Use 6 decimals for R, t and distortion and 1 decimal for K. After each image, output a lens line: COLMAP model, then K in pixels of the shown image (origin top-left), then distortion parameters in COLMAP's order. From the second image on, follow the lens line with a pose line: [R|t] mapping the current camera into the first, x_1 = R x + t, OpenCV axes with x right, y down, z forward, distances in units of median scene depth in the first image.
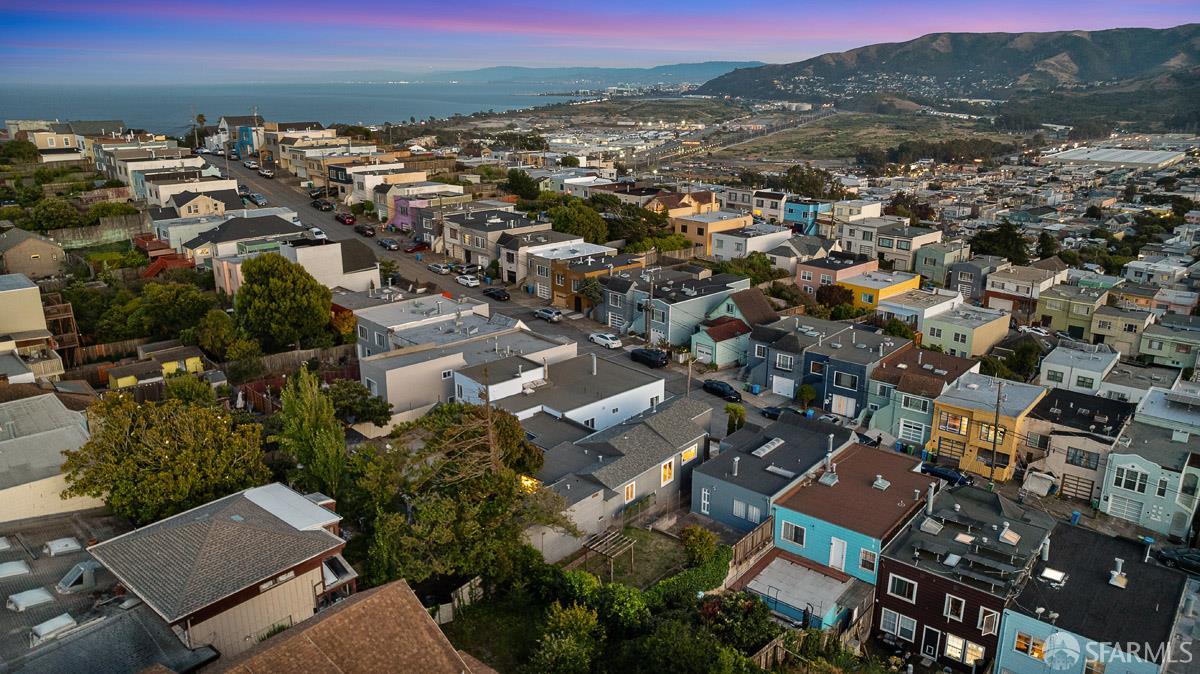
lens RADIAL K [[846.1, 0, 600.0], [0, 846.1, 337.0], [0, 0, 1]] dist [-0.017803, 0.001563]
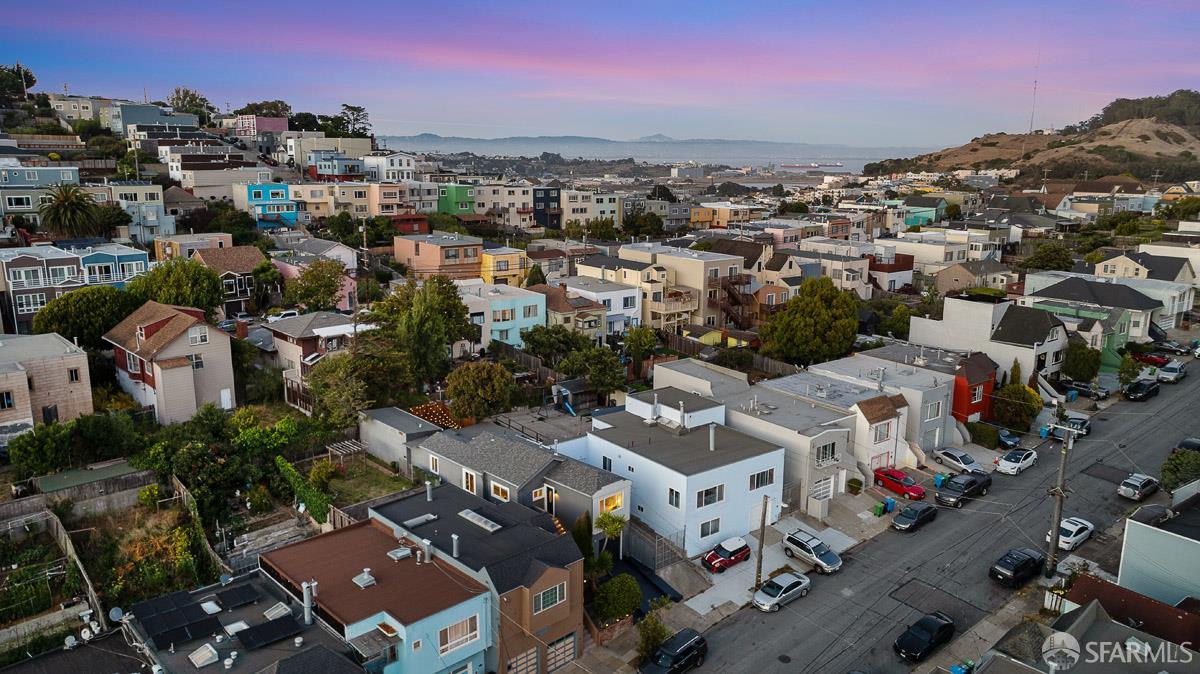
lens RADIAL K [[846.1, 0, 600.0], [0, 846.1, 337.0], [0, 0, 1]] dist [-0.017803, 0.001563]
pose [[-0.099996, 0.215973, -0.971265, 0.810326], [-0.302038, 0.923507, 0.236450, -0.228548], [0.948037, 0.317003, -0.027115, 0.910548]]
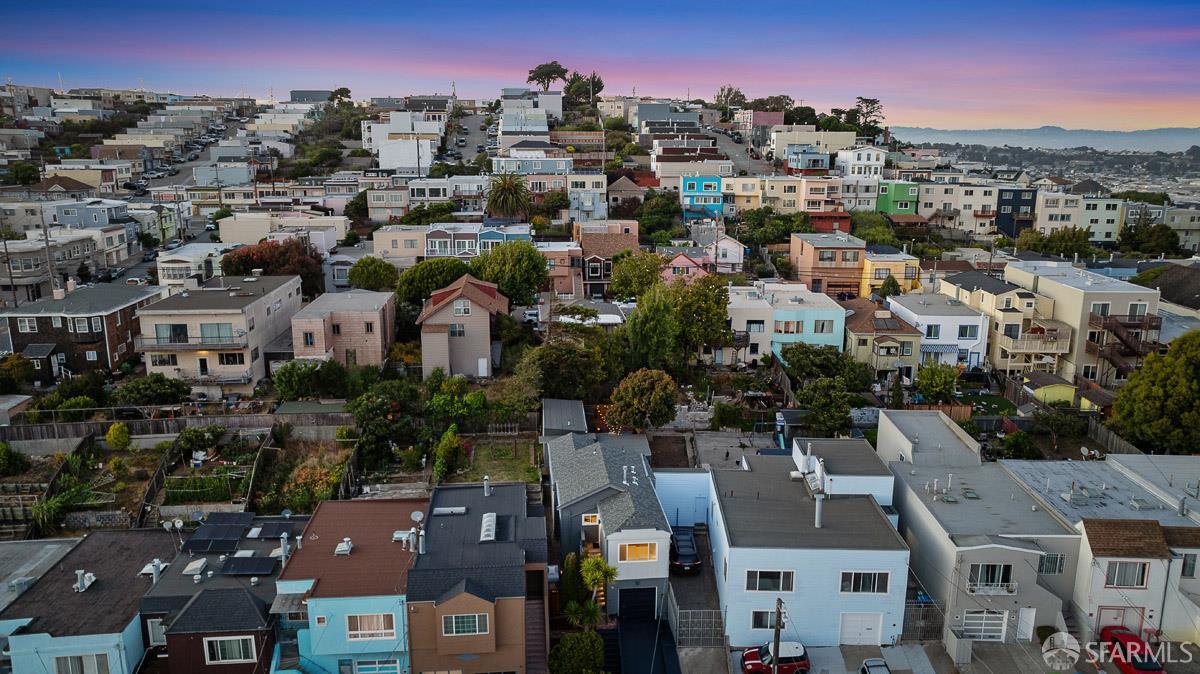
lens RADIAL K [[846.1, 0, 600.0], [0, 846.1, 337.0], [0, 0, 1]] dist [-0.017803, 0.001563]
pose [[-0.701889, 0.161402, -0.693759, 0.555813], [-0.212065, 0.882469, 0.419855, -0.331052], [0.679986, 0.441813, -0.585167, 1.236608]]
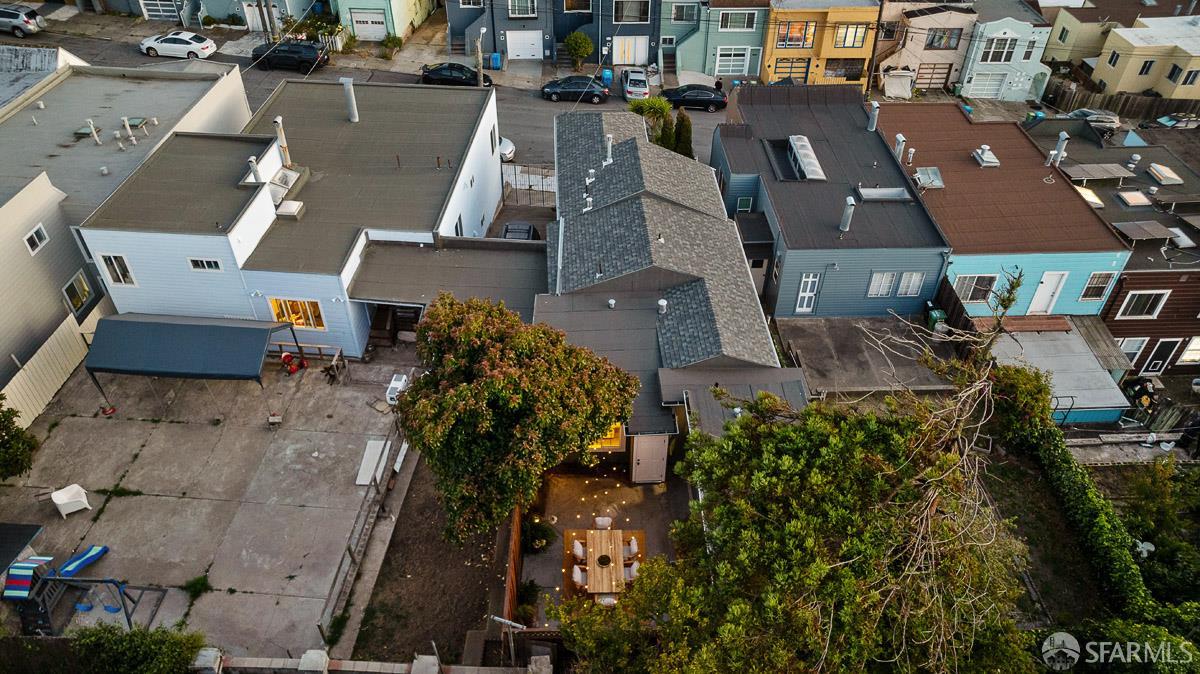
lens RADIAL K [[857.1, 0, 600.0], [0, 857.1, 337.0], [0, 0, 1]] dist [-0.079953, 0.109995]
pose [[0.732525, -0.441338, 0.518293, -0.215376], [0.189371, 0.863427, 0.467581, -0.050483], [-0.653870, -0.244365, 0.716059, 0.548045]]
